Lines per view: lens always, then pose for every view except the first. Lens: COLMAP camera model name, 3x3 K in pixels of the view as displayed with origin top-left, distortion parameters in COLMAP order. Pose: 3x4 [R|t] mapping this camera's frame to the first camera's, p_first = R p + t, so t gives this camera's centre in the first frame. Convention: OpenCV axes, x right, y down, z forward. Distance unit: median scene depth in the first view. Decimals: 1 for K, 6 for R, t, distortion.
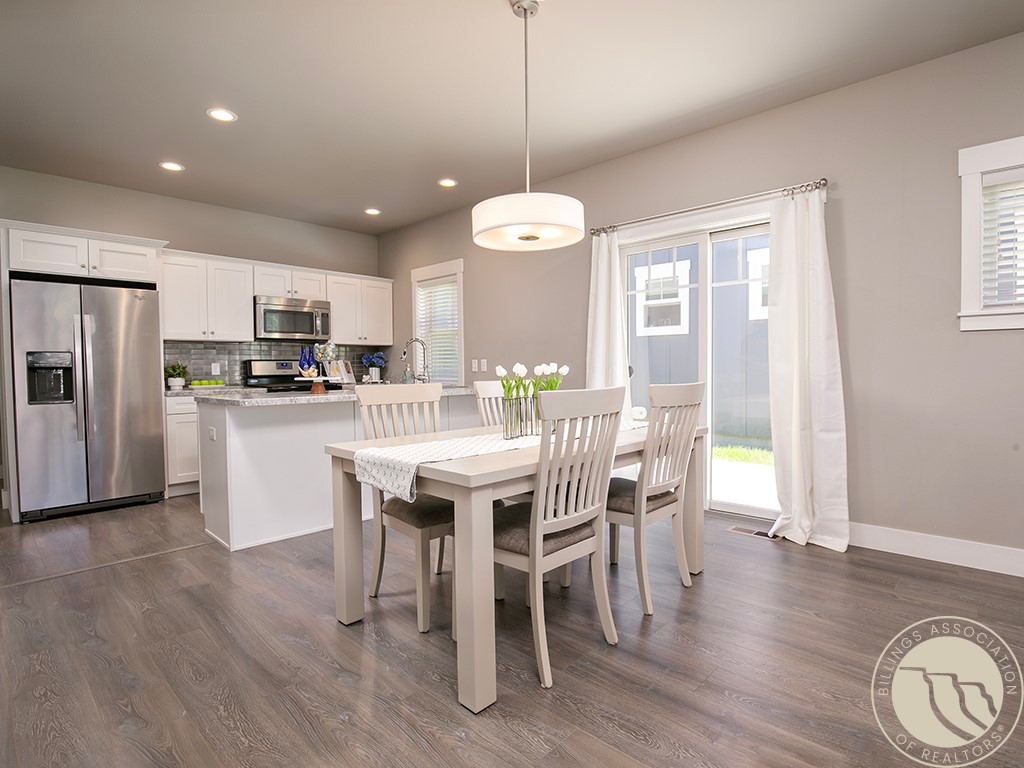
lens RADIAL K [[526.8, 0, 514.8], [0, 526.8, 383.0], [0, 0, 1]] dist [-0.015689, 0.003284]
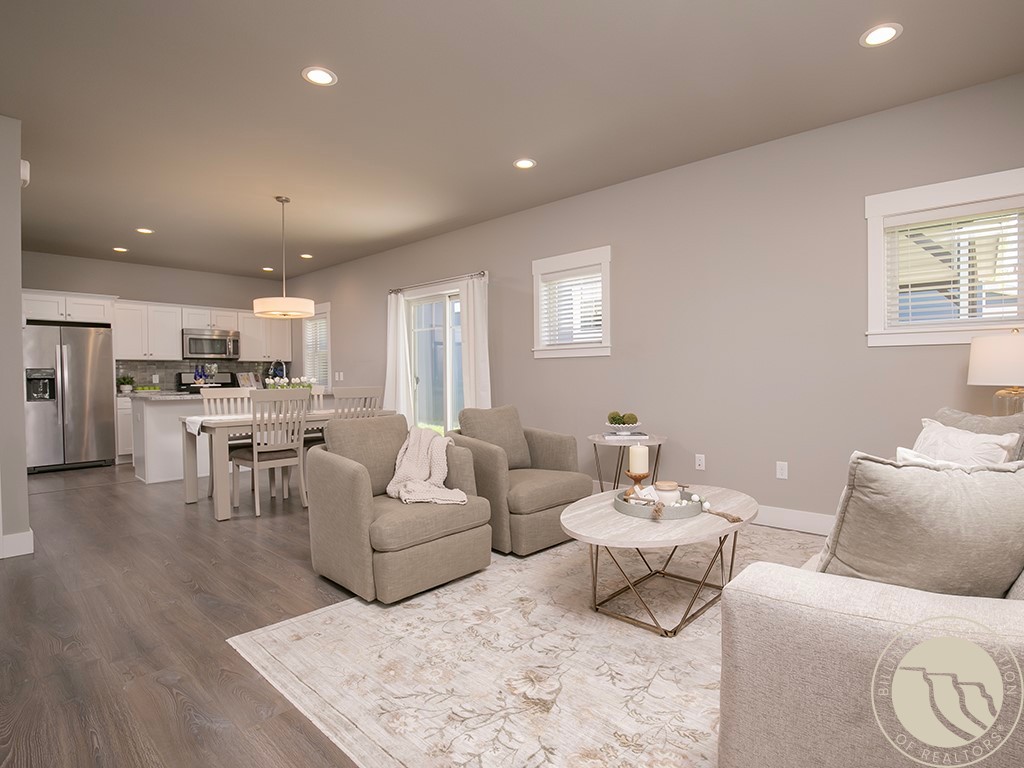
lens RADIAL K [[526.8, 0, 515.7], [0, 526.8, 386.3], [0, 0, 1]] dist [-0.015689, 0.003284]
pose [[0.999823, -0.001928, 0.018711, 0.429873], [0.002099, 0.999956, -0.009094, 0.009351], [-0.018692, 0.009132, 0.999784, -0.502083]]
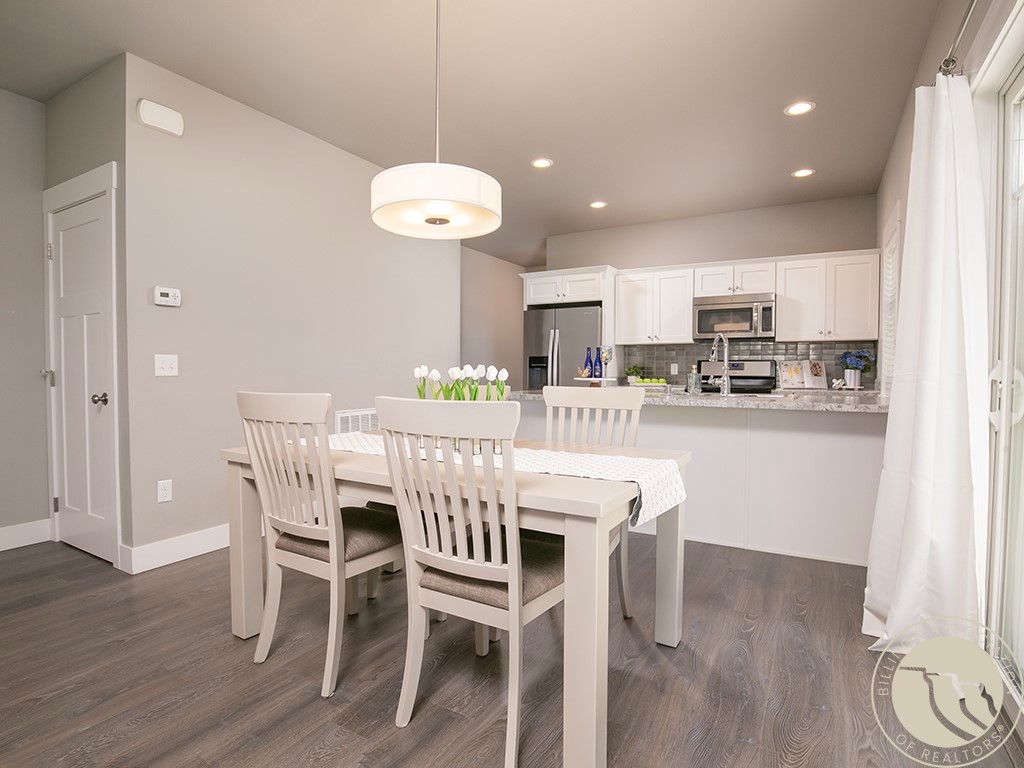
lens RADIAL K [[526.8, 0, 528.6], [0, 526.8, 385.9], [0, 0, 1]] dist [-0.015689, 0.003284]
pose [[0.249142, 0.041646, -0.967571, 0.457198], [-0.035427, 0.998798, 0.033868, -0.019280], [0.967819, 0.025840, 0.250318, 0.467298]]
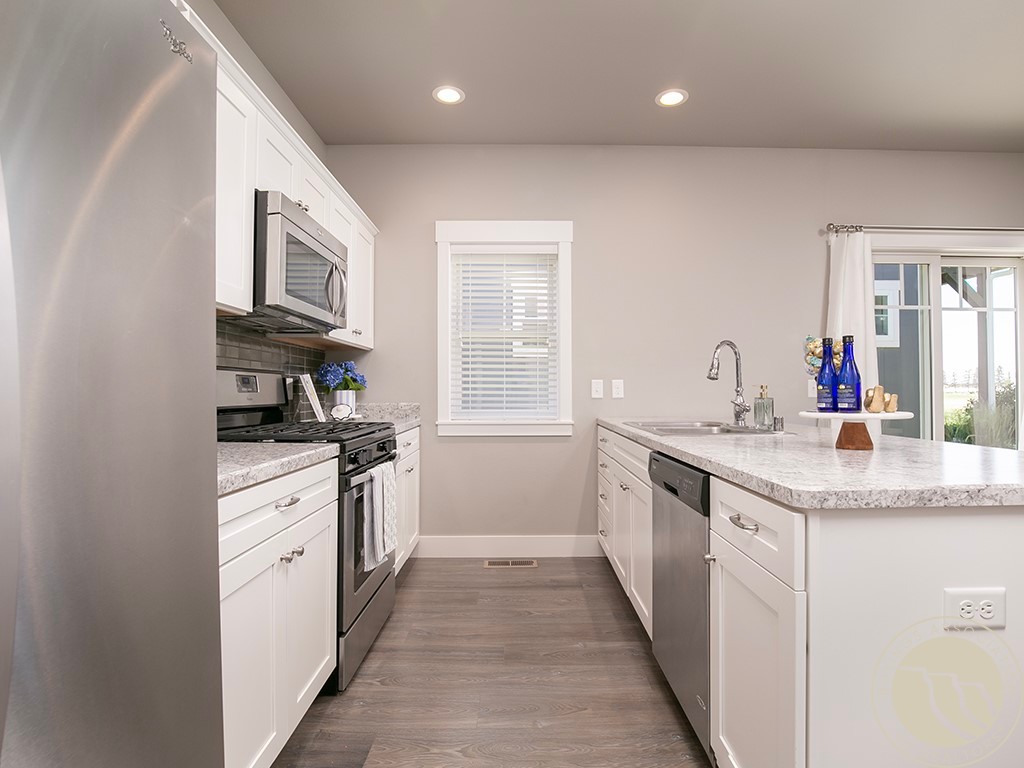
lens RADIAL K [[526.8, 0, 515.7], [0, 526.8, 400.9], [0, 0, 1]] dist [-0.015689, 0.003284]
pose [[0.725297, -0.002830, 0.688430, -0.662340], [0.012392, 0.999883, -0.008945, -0.015103], [-0.688325, 0.015019, 0.725247, 0.658540]]
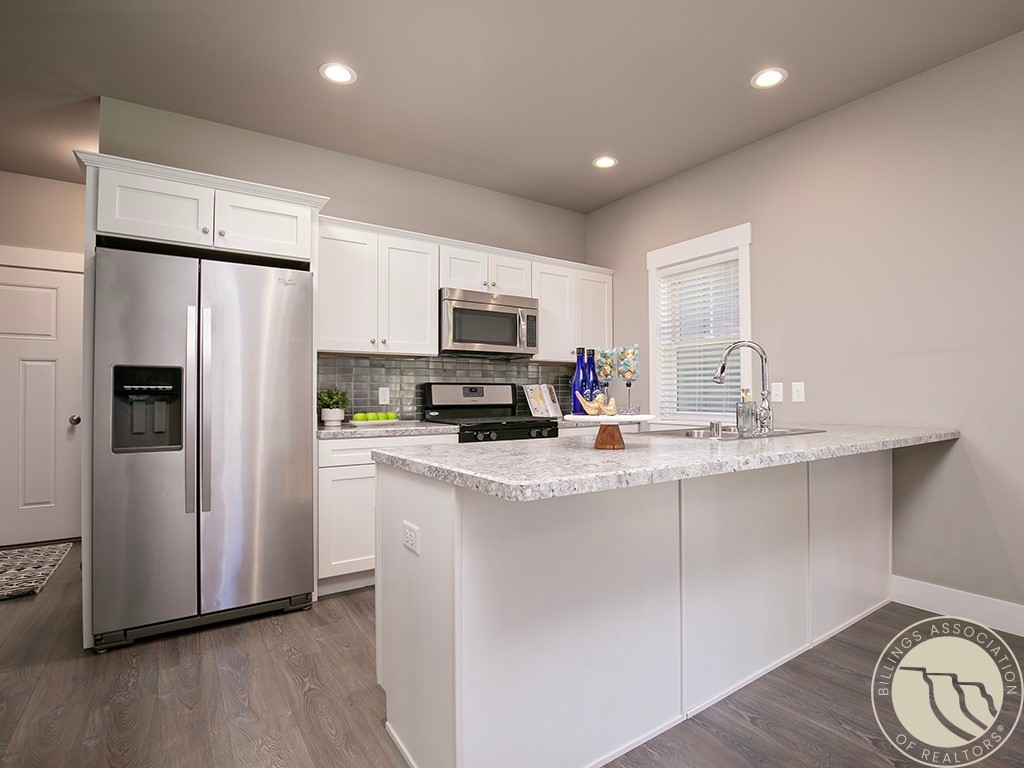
lens RADIAL K [[526.8, 0, 532.2], [0, 526.8, 385.2], [0, 0, 1]] dist [-0.015689, 0.003284]
pose [[0.980547, 0.001038, -0.196284, -0.262923], [-0.010560, 0.998817, -0.047471, -0.010480], [0.196002, 0.048621, 0.979397, 0.387355]]
